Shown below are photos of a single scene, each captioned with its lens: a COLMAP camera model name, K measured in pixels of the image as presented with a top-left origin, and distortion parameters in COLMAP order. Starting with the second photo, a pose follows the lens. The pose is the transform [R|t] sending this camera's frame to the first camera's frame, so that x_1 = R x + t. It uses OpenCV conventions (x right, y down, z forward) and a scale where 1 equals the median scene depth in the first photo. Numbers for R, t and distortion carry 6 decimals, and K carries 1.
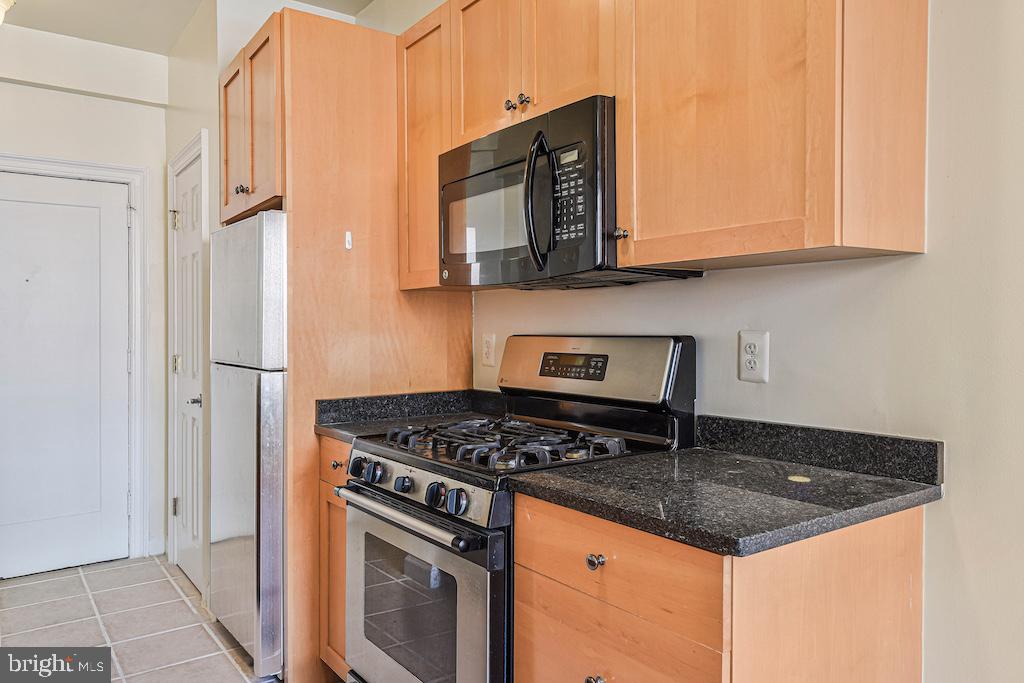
lens RADIAL K [[737.3, 0, 517.3], [0, 737.3, 328.2], [0, 0, 1]] dist [0.002389, -0.000047]
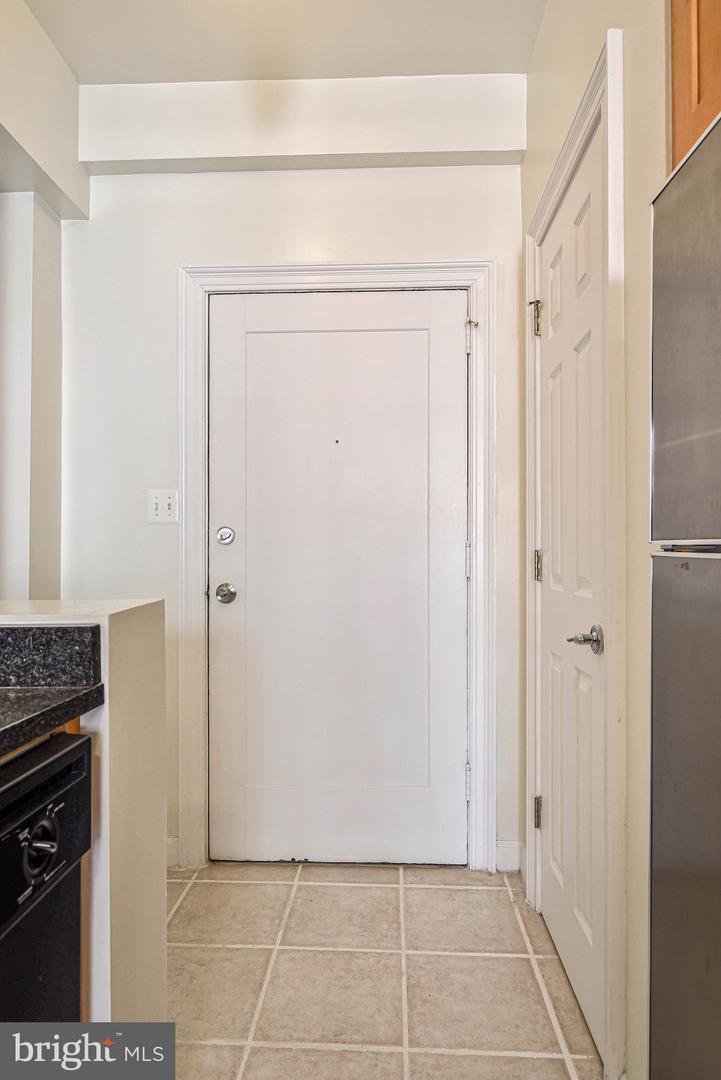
lens RADIAL K [[637.4, 0, 360.5], [0, 637.4, 540.0], [0, 0, 1]] dist [0.018134, 0.000691]
pose [[0.782251, -0.005704, -0.622937, -0.259780], [-0.004947, 0.999870, -0.015367, 0.036914], [0.622943, 0.015102, 0.782121, 0.520482]]
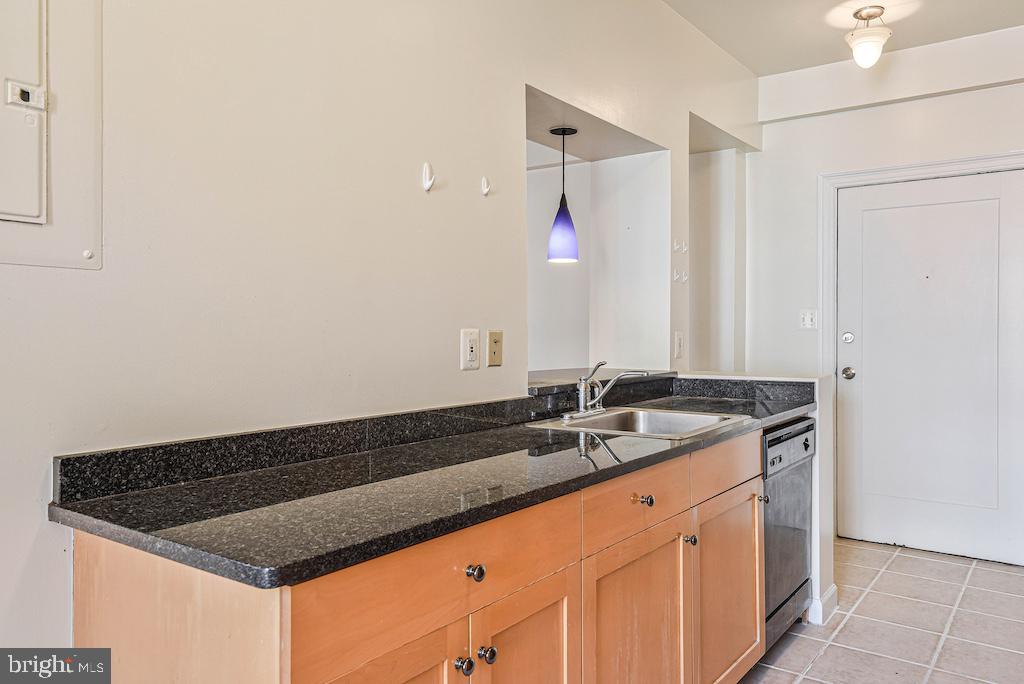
lens RADIAL K [[723.7, 0, 515.3], [0, 723.7, 323.9], [0, 0, 1]] dist [-0.001332, 0.000636]
pose [[0.288140, 0.007510, -0.957559, 0.168285], [-0.006321, 0.999962, 0.005940, 0.000268], [0.957567, 0.004341, 0.288177, 0.114834]]
